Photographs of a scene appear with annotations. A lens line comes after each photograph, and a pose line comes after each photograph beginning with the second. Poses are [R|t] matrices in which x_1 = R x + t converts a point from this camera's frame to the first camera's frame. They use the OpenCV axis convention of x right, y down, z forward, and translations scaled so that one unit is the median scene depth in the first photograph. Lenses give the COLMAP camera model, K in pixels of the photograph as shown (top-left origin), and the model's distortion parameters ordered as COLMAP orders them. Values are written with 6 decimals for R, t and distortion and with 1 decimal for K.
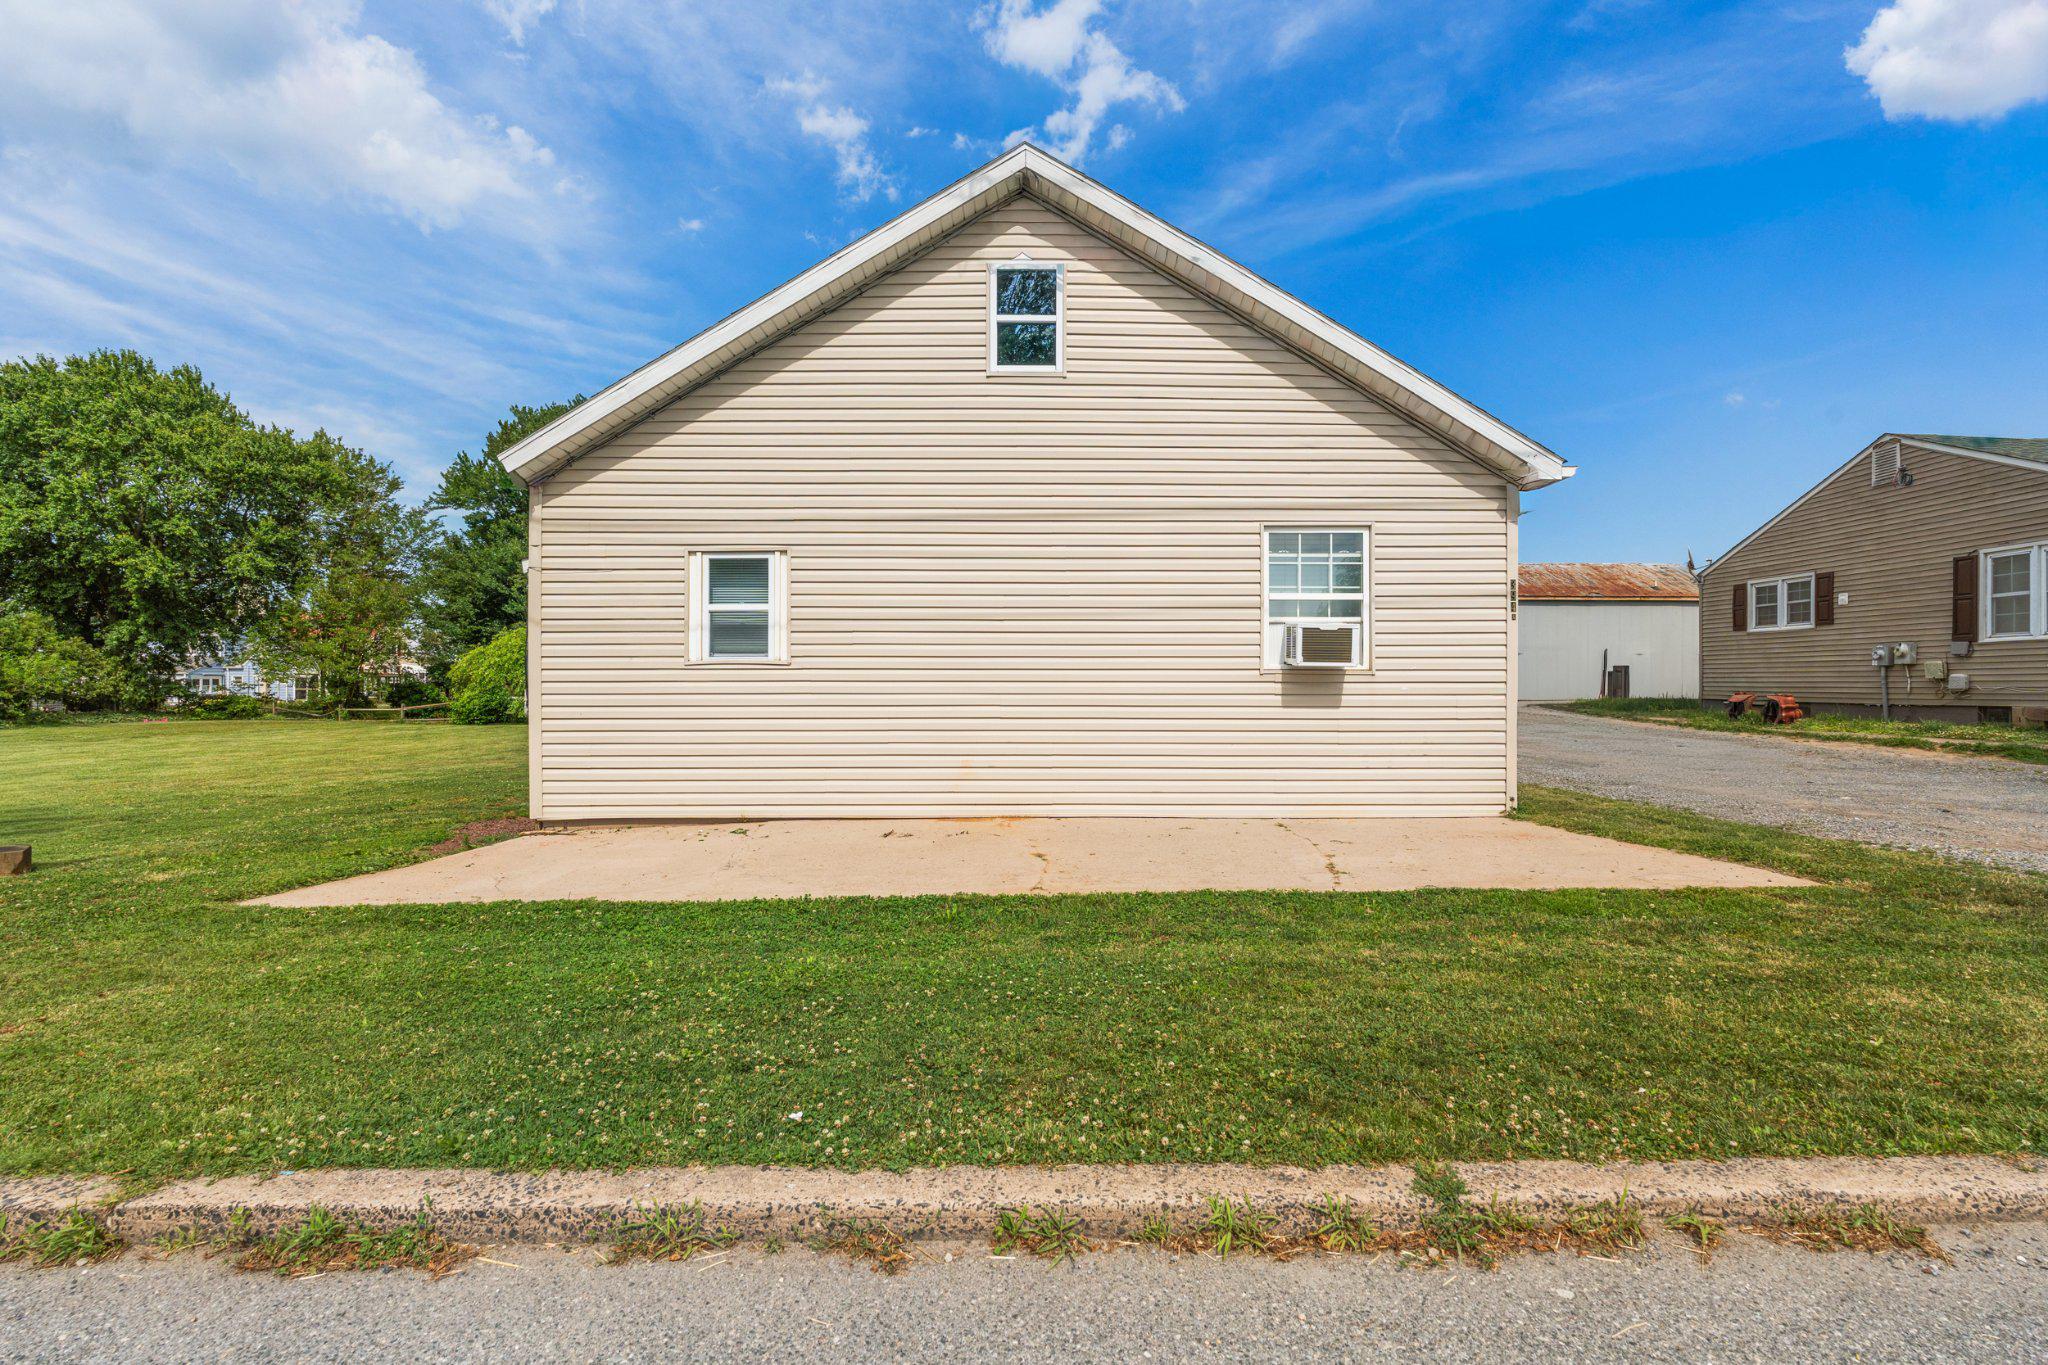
lens RADIAL K [[812.7, 0, 987.1], [0, 812.7, 680.4], [0, 0, 1]] dist [0.017877, 0.000364]
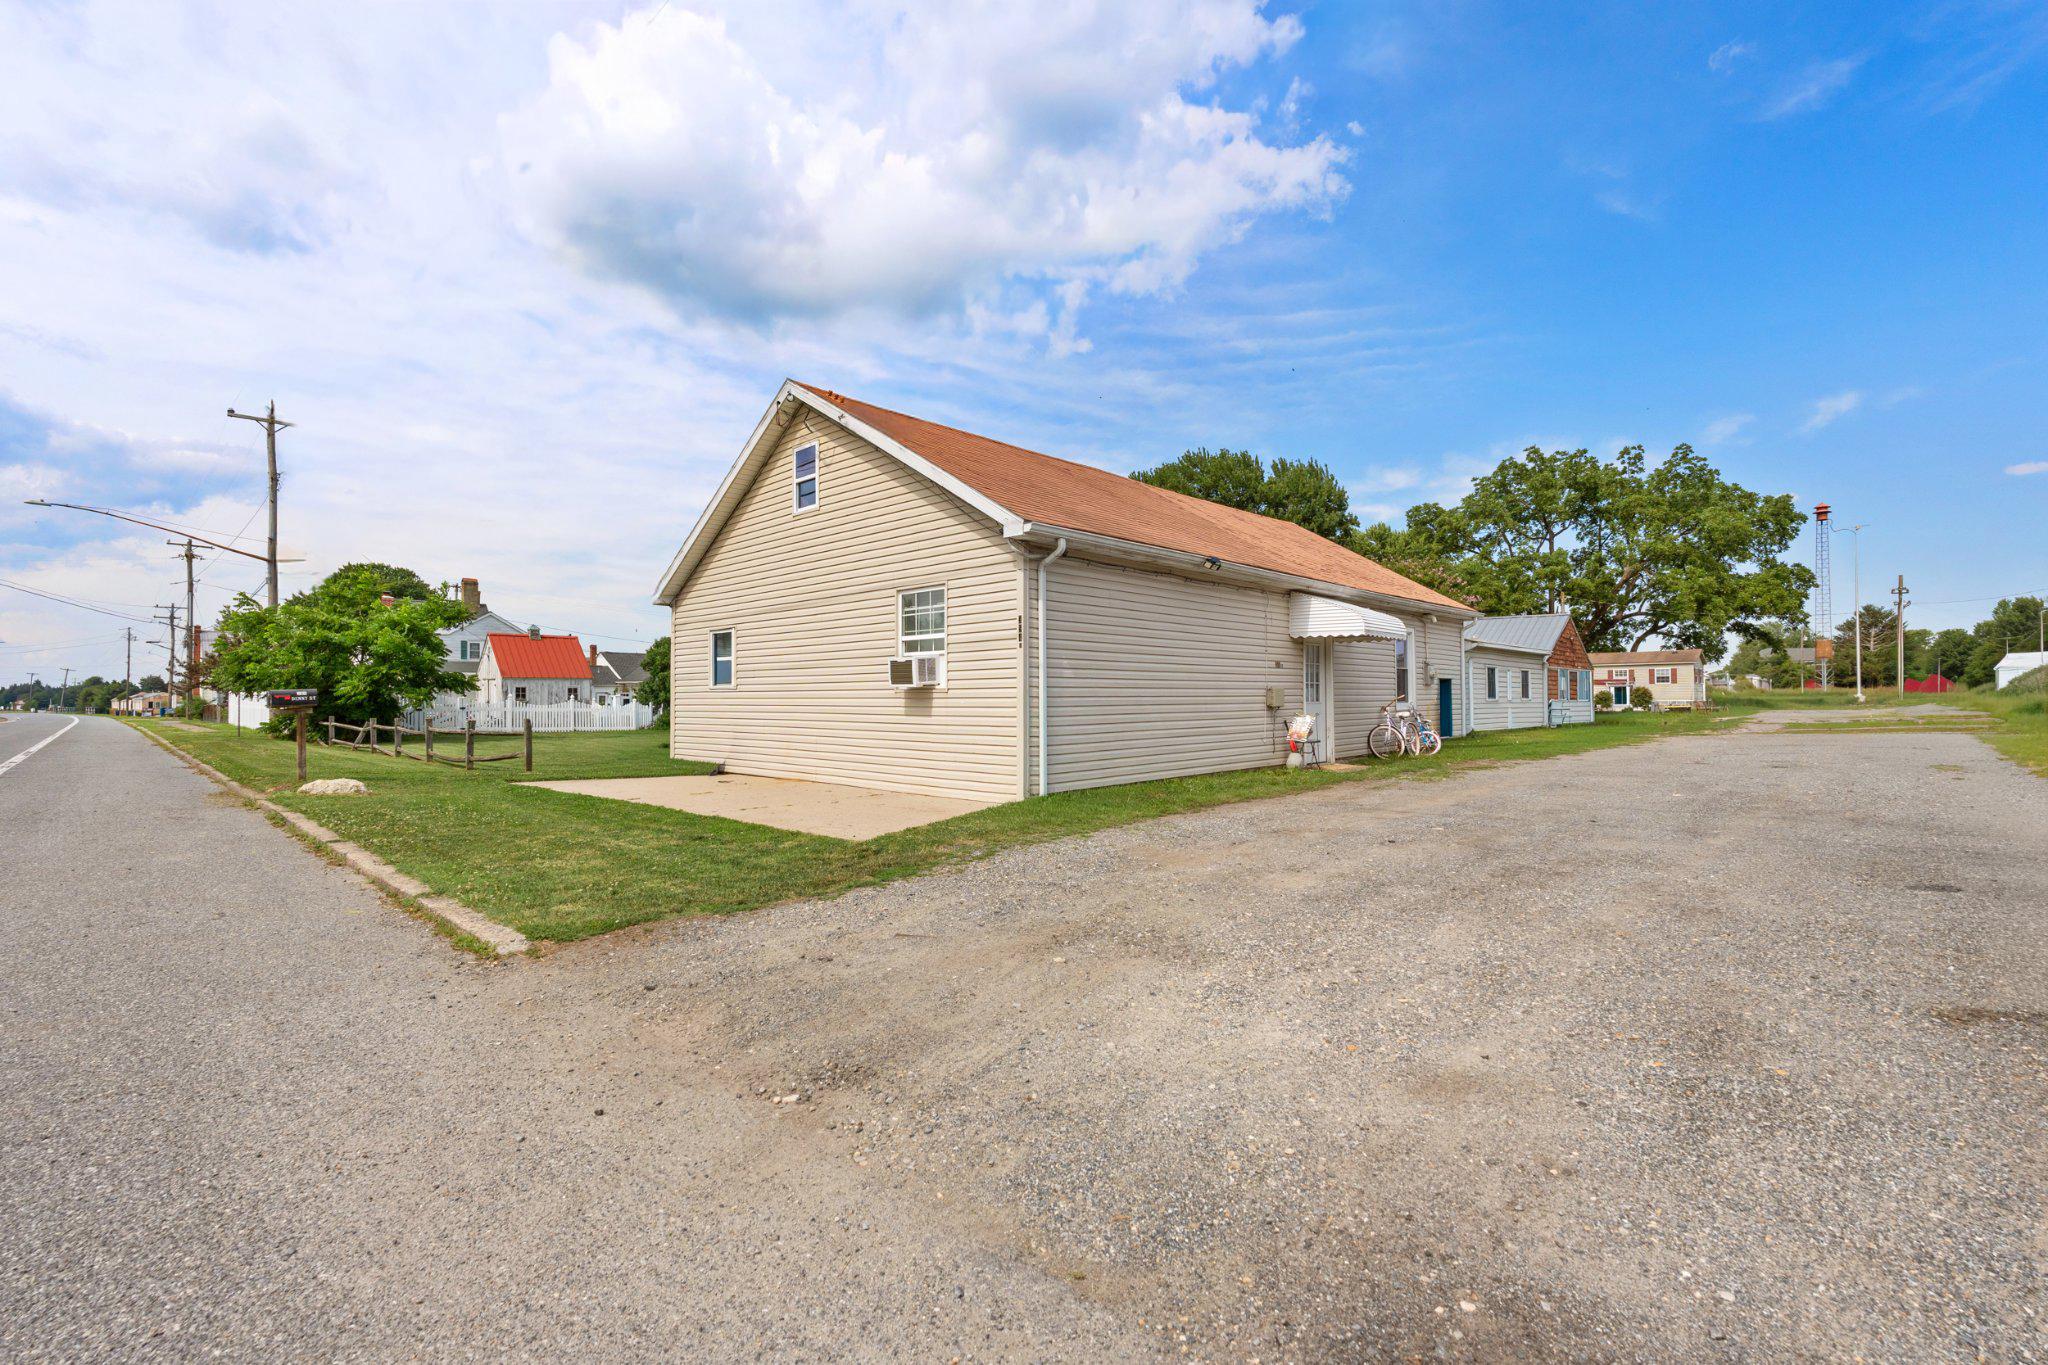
lens RADIAL K [[895.3, 0, 1057.3], [0, 895.3, 684.8], [0, 0, 1]] dist [0.001237, 0.000280]
pose [[0.714045, -0.010486, -0.700021, 1.672338], [0.004553, 0.999936, -0.010335, -0.004709], [0.700085, 0.004193, 0.714047, 0.066124]]
